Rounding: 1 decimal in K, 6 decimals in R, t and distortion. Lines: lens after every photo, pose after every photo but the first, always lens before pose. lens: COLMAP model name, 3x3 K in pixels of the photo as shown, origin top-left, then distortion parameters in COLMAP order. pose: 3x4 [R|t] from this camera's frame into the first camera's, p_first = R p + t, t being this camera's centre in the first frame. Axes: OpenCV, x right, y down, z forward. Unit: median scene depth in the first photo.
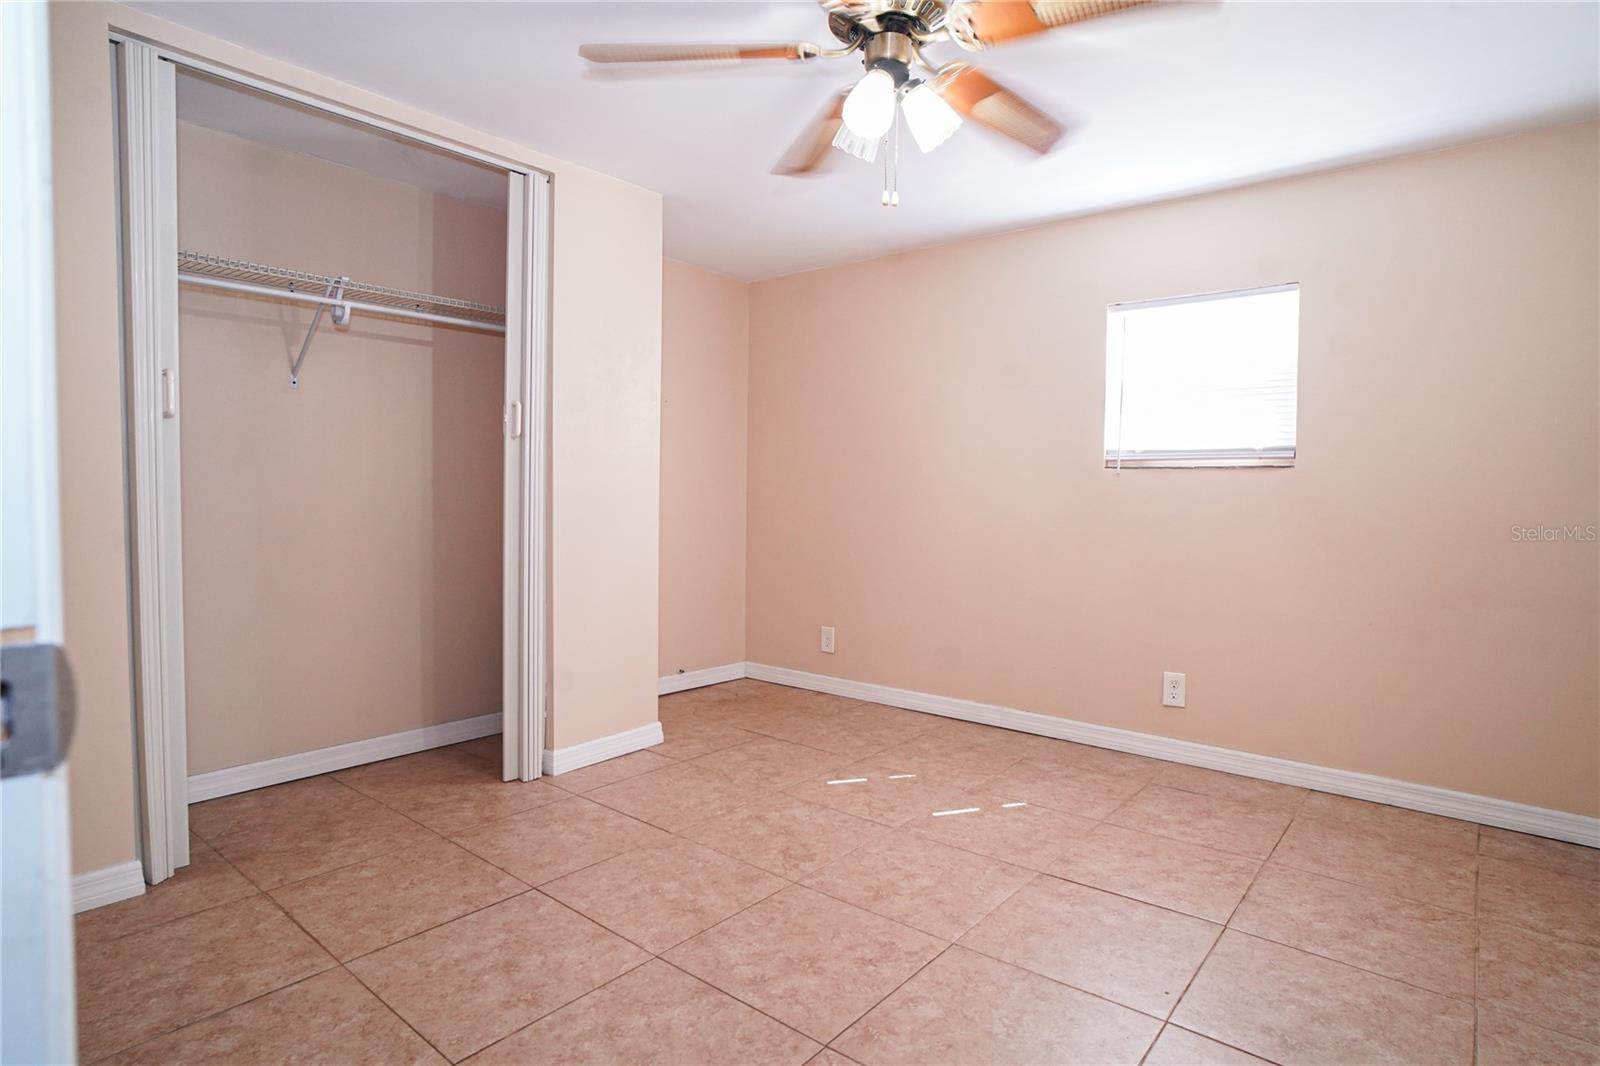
lens RADIAL K [[831.2, 0, 798.7], [0, 831.2, 533.3], [0, 0, 1]] dist [-0.023894, 0.007981]
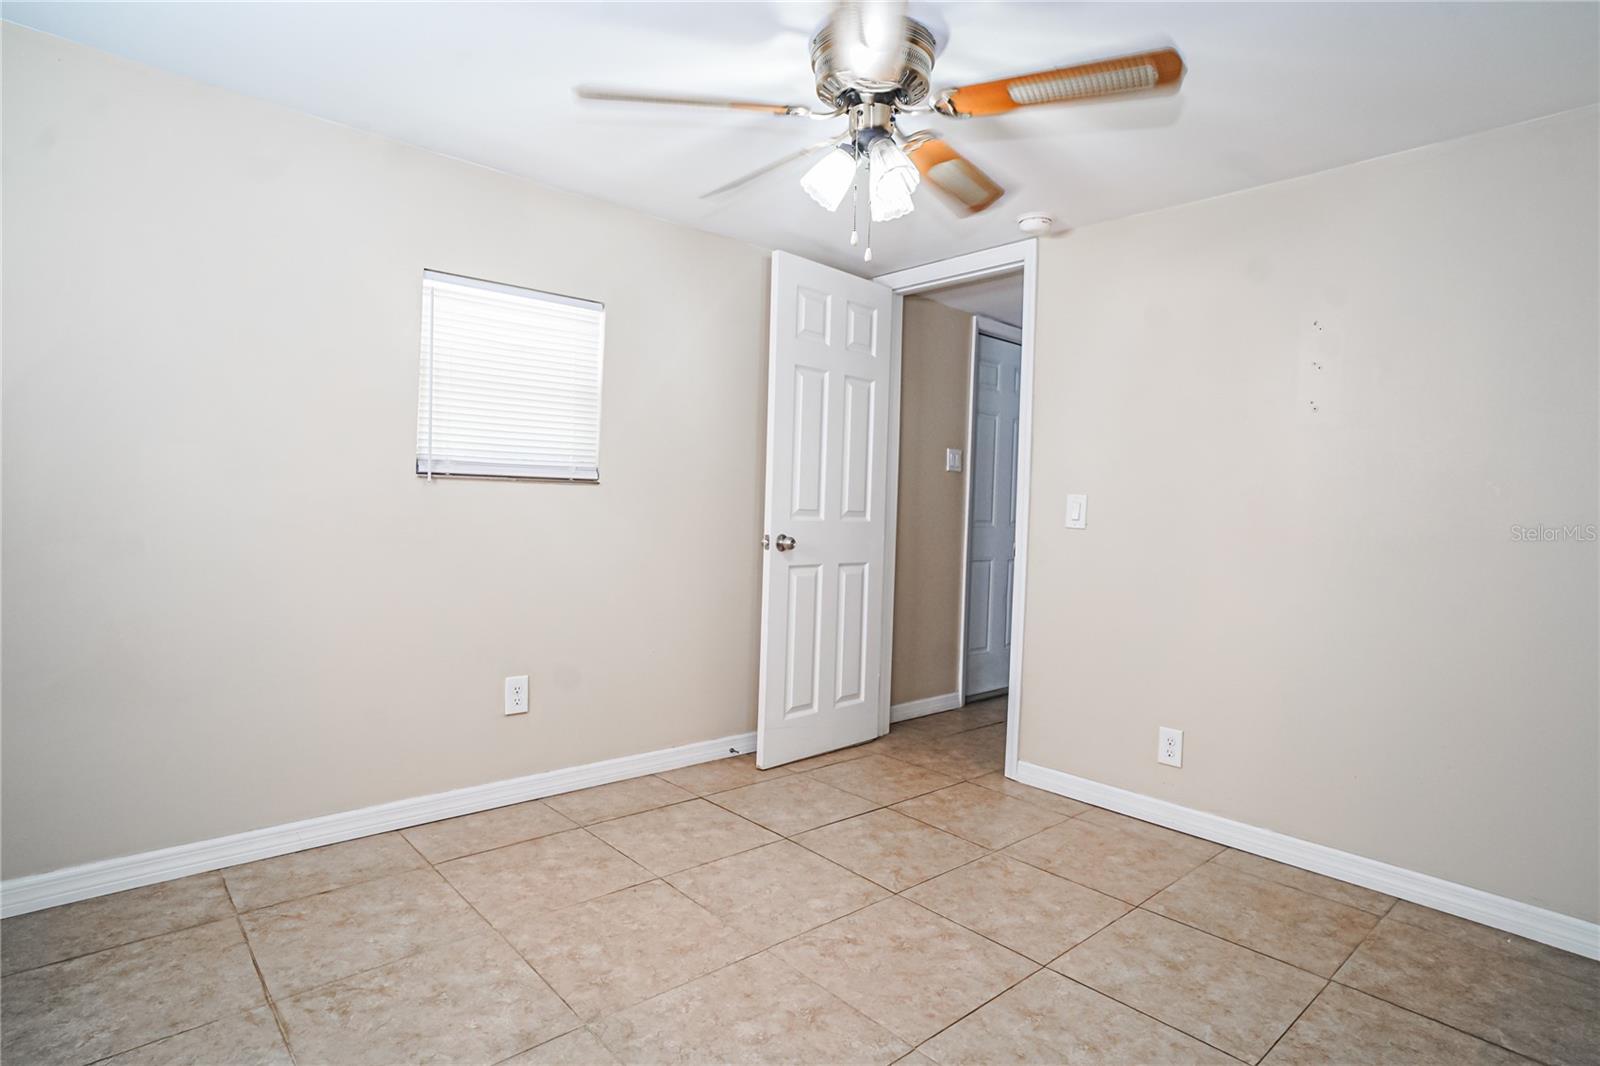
lens RADIAL K [[831.2, 0, 796.6], [0, 831.2, 533.0], [0, 0, 1]] dist [-0.023894, 0.007981]
pose [[-0.987156, -0.054227, 0.150275, 0.017241], [-0.040926, 0.995079, 0.090233, -0.136246], [-0.154429, 0.082924, -0.984518, 2.042190]]
